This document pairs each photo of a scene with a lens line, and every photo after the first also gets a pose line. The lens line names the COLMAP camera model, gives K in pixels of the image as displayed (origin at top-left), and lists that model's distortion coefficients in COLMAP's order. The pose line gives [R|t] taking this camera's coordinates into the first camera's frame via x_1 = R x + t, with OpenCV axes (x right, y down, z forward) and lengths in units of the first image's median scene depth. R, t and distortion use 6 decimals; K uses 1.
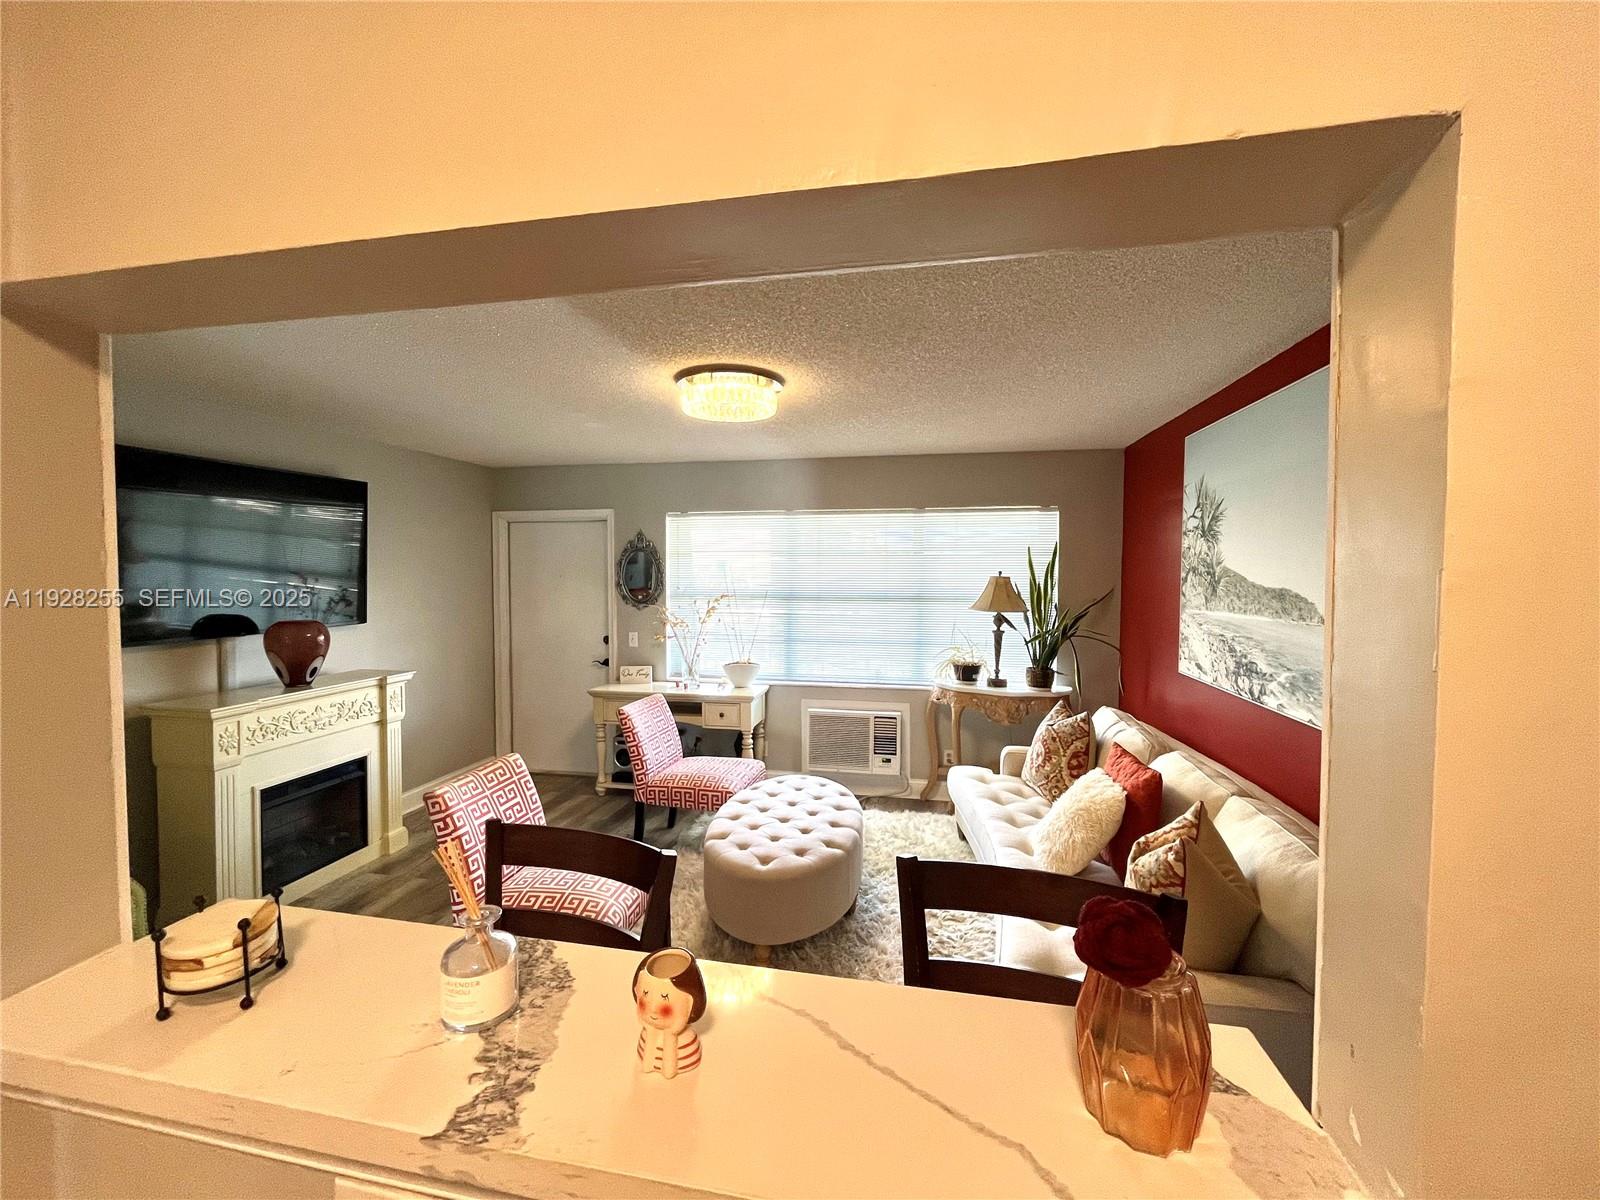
lens RADIAL K [[648.1, 0, 799.5], [0, 648.1, 604.5], [0, 0, 1]] dist [-0.000886, -0.000055]
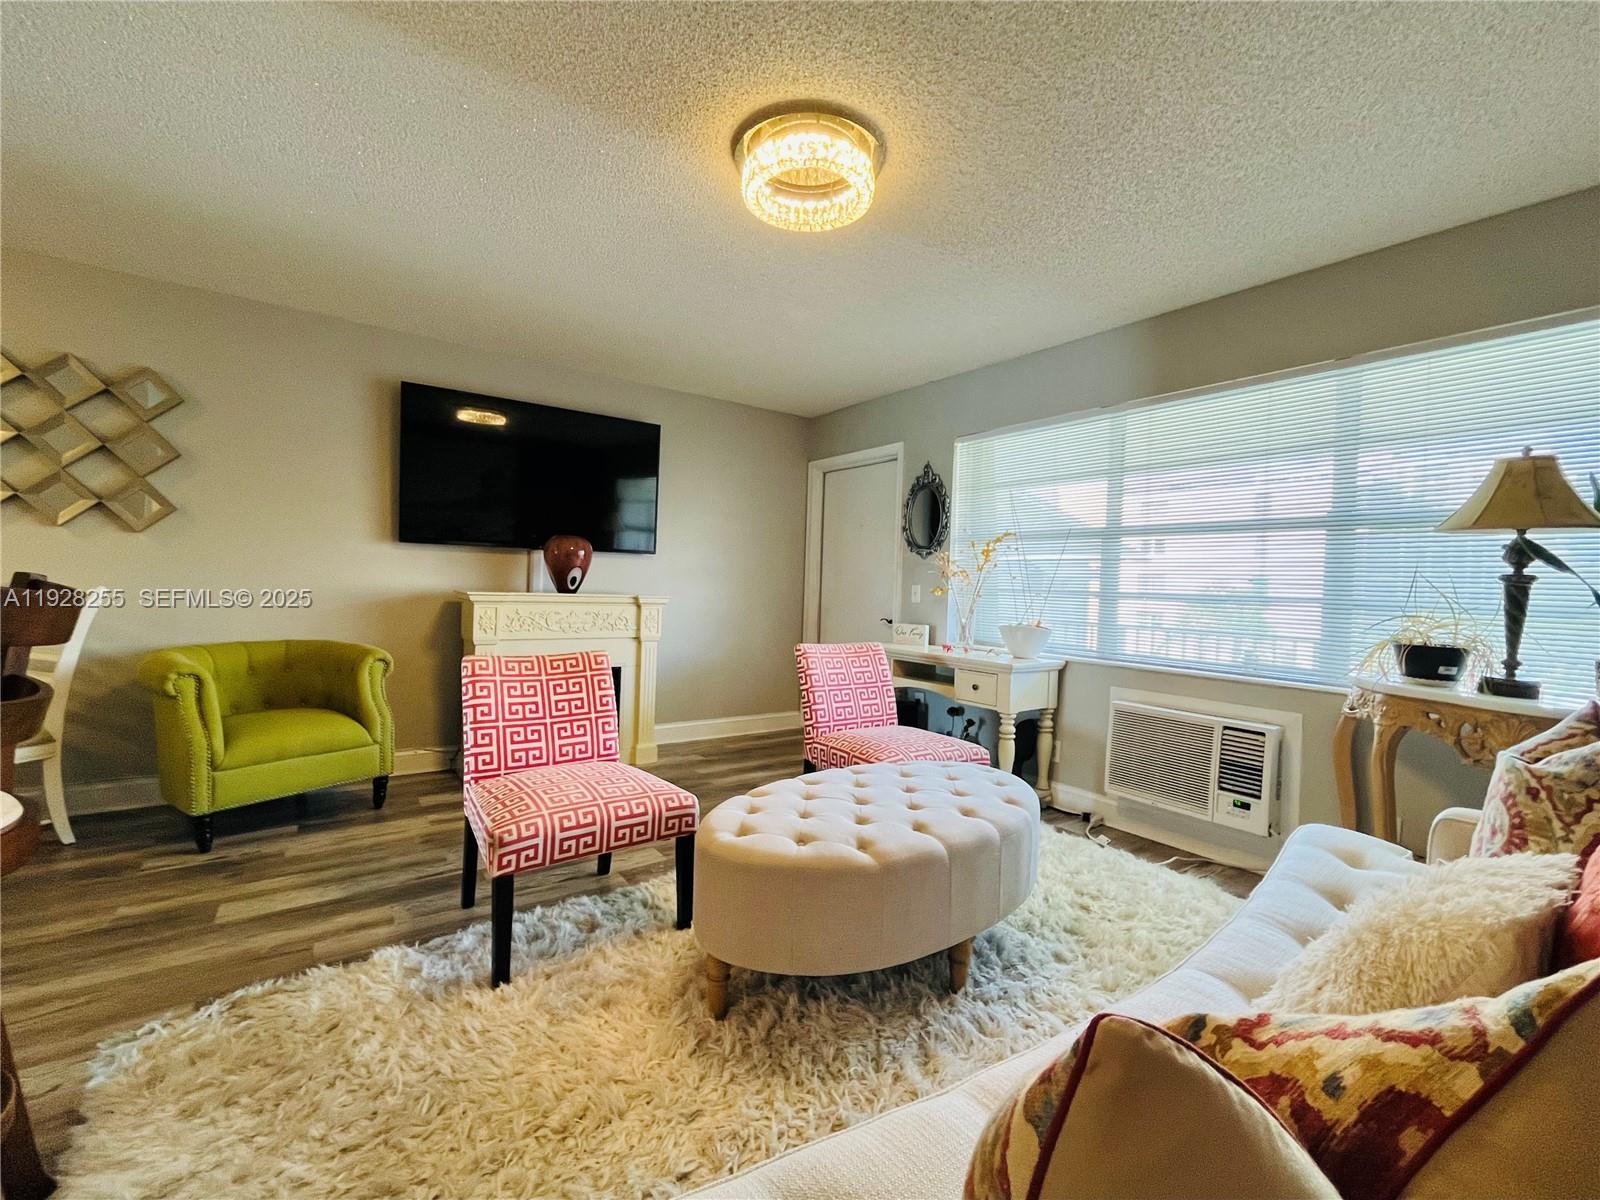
lens RADIAL K [[666.7, 0, 797.9], [0, 666.7, 601.7], [0, 0, 1]] dist [-0.000953, 0.000074]
pose [[0.730759, 0.038452, -0.681551, 0.256211], [-0.060801, 0.998110, -0.008879, 0.094201], [0.679922, 0.047927, 0.731716, 0.304588]]
